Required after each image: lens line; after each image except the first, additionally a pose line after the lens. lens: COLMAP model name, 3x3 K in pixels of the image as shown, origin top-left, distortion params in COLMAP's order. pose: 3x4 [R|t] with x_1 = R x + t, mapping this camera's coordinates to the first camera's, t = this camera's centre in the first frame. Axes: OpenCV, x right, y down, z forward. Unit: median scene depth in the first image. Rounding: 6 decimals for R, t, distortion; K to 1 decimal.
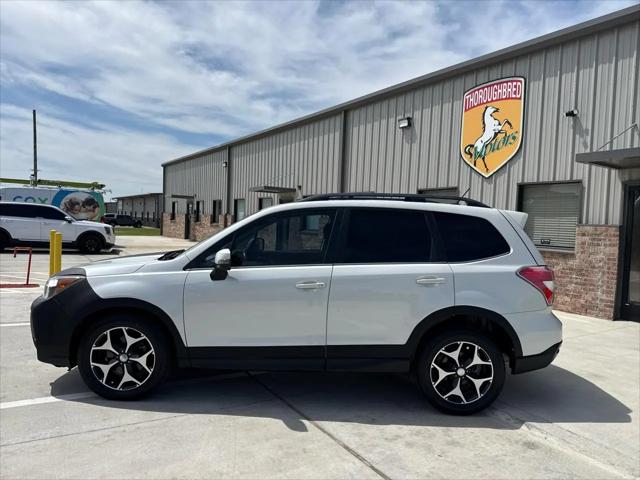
lens RADIAL K [[454.2, 0, 316.1], [0, 454.2, 241.2], [0, 0, 1]] dist [0.050600, -0.067119]
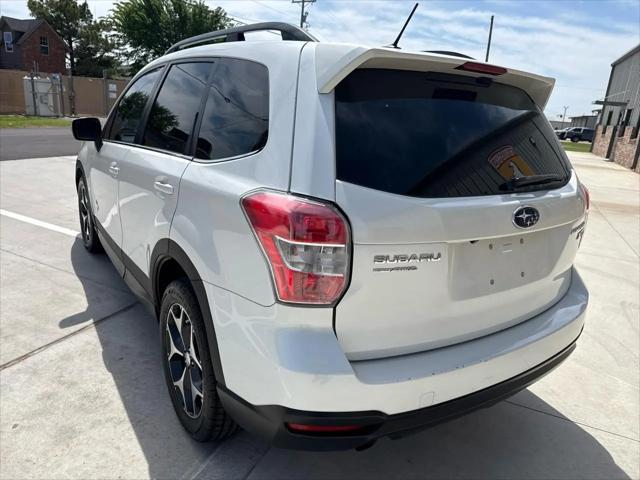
lens RADIAL K [[454.2, 0, 316.1], [0, 454.2, 241.2], [0, 0, 1]] dist [0.050600, -0.067119]
pose [[0.541047, 0.240630, -0.805832, 0.370420], [-0.092823, 0.969424, 0.227157, 0.003365], [0.835854, -0.048103, 0.546841, 0.379062]]
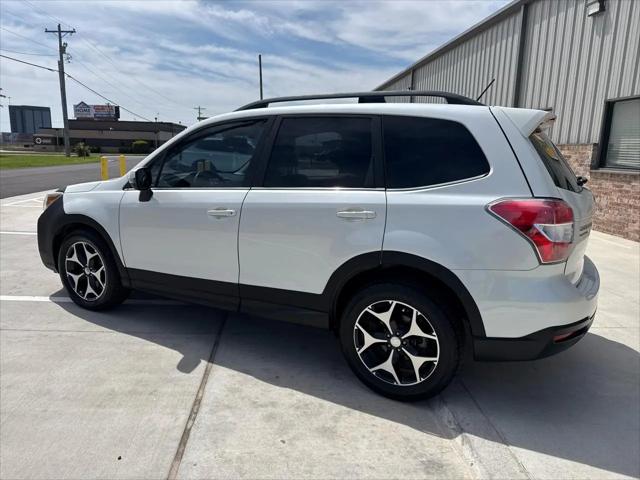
lens RADIAL K [[452.1, 0, 320.0], [0, 452.1, 240.0], [0, 0, 1]] dist [0.070443, -0.088442]
pose [[0.874600, 0.077226, -0.478656, 0.246549], [-0.011541, 0.990270, 0.138682, 0.013562], [0.484708, -0.115767, 0.866981, 0.155918]]
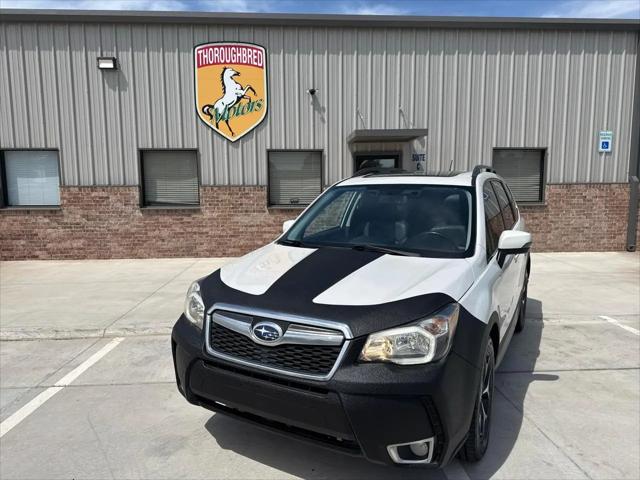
lens RADIAL K [[444.6, 0, 318.8], [0, 444.6, 259.7], [0, 0, 1]] dist [0.003440, -0.002732]
pose [[0.497321, -0.171721, 0.850402, -0.495149], [0.059365, 0.984654, 0.164113, -0.036754], [-0.865533, -0.031133, 0.499883, 0.393552]]
